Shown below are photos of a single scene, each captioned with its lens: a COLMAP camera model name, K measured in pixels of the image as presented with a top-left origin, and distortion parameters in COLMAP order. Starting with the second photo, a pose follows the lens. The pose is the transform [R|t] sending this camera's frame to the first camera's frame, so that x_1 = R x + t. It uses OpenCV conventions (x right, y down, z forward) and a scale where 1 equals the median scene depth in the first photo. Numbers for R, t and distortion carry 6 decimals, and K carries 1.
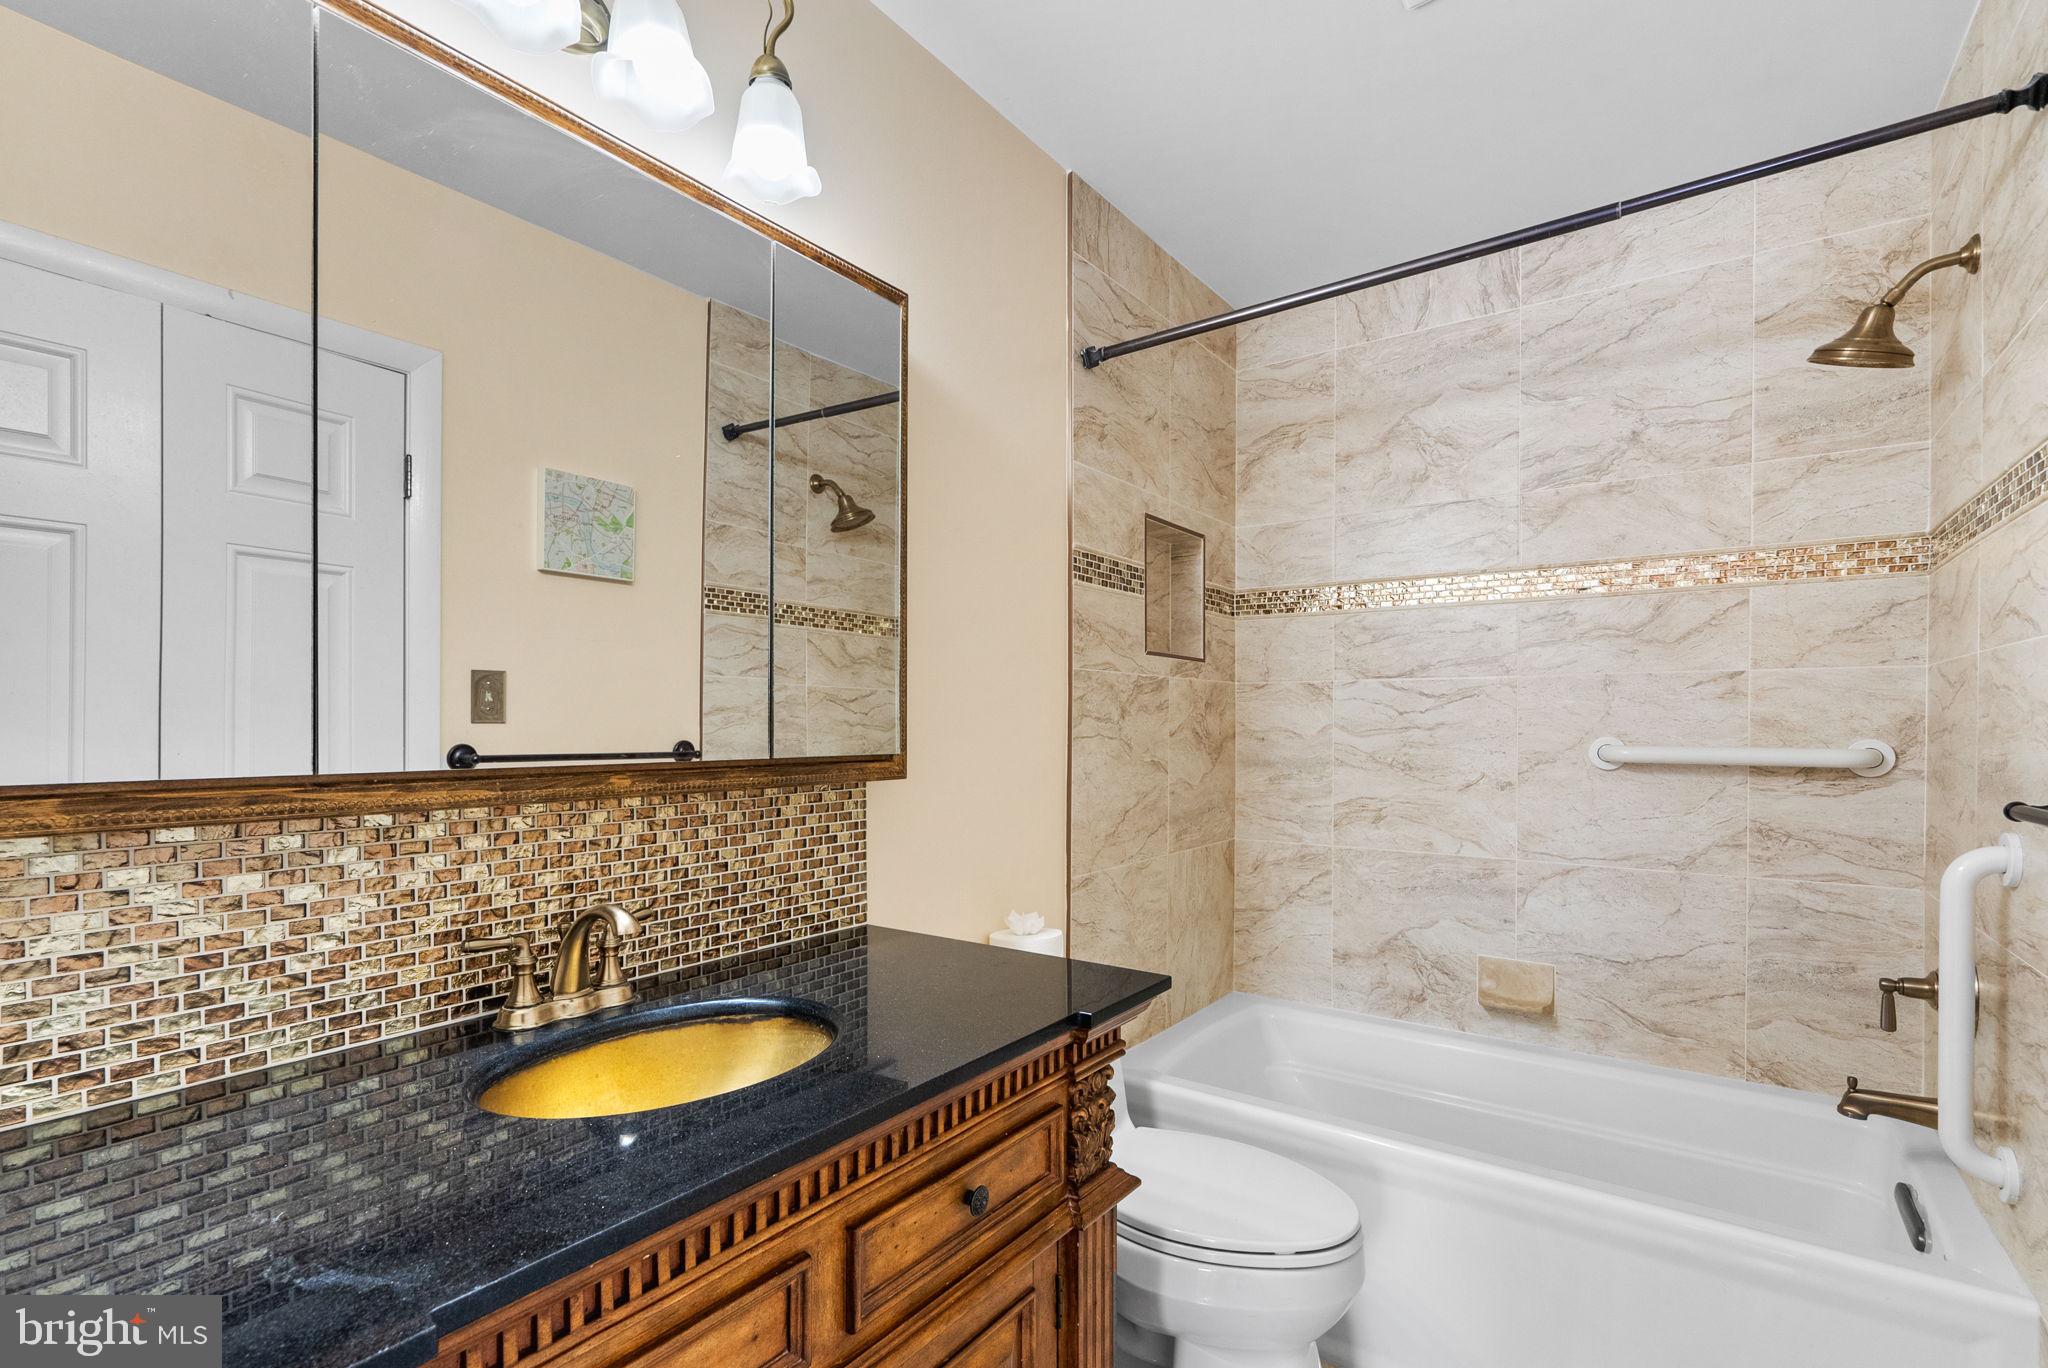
lens RADIAL K [[932.2, 0, 1025.3], [0, 932.2, 724.2], [0, 0, 1]] dist [-0.001859, -0.000216]
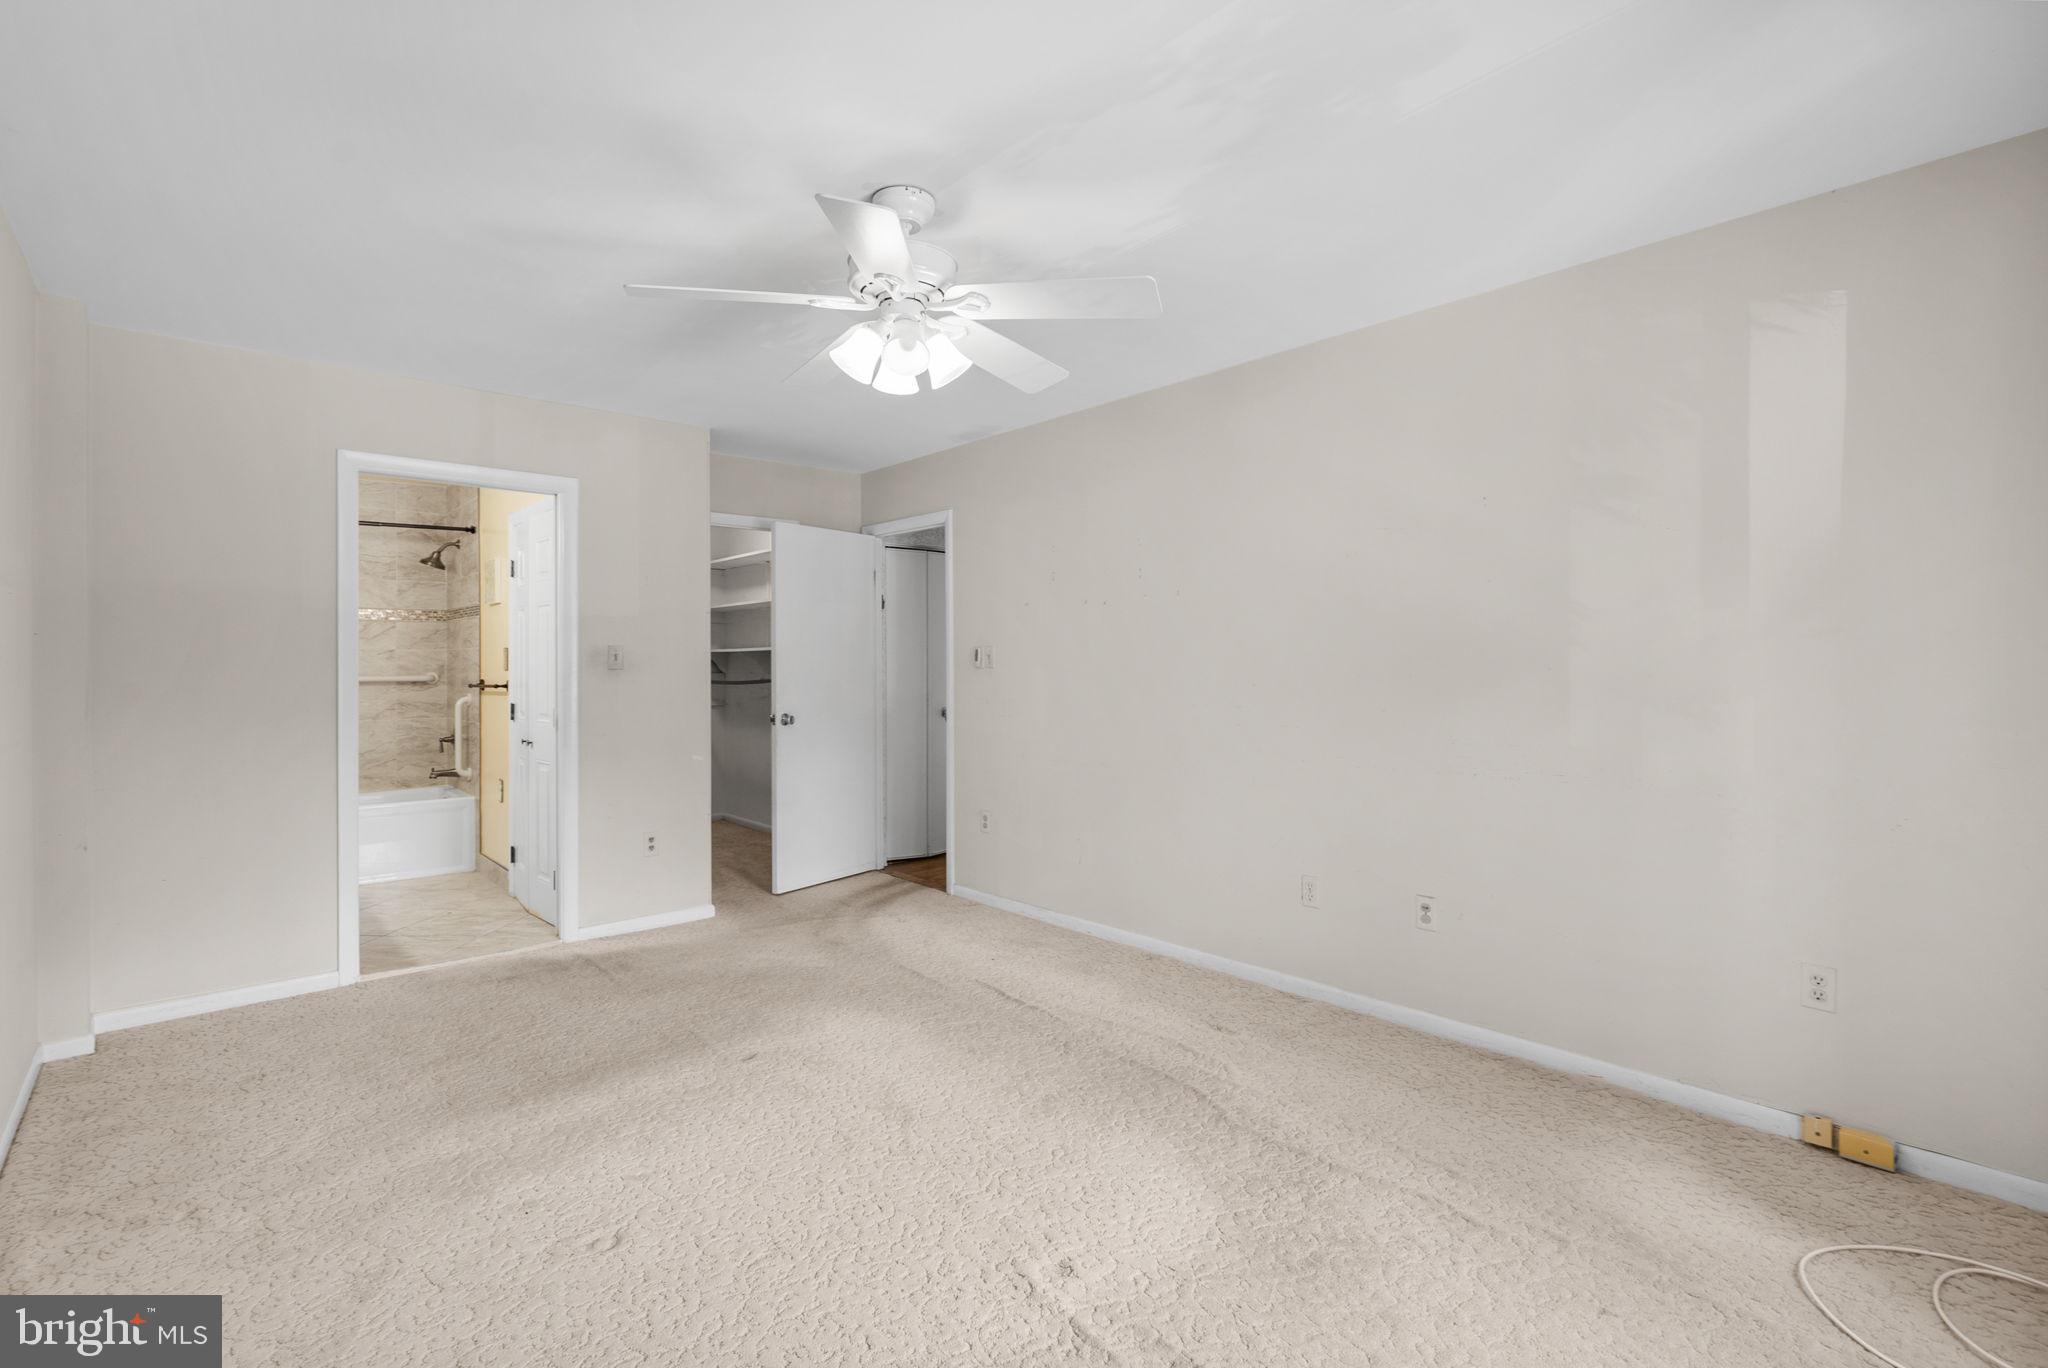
lens RADIAL K [[917.3, 0, 1026.5], [0, 917.3, 680.5], [0, 0, 1]] dist [-0.007113, 0.000529]
pose [[0.192750, -0.017679, 0.981089, -1.780710], [0.000201, 0.999838, 0.017977, -0.012134], [-0.981248, -0.003268, 0.192722, -1.610630]]
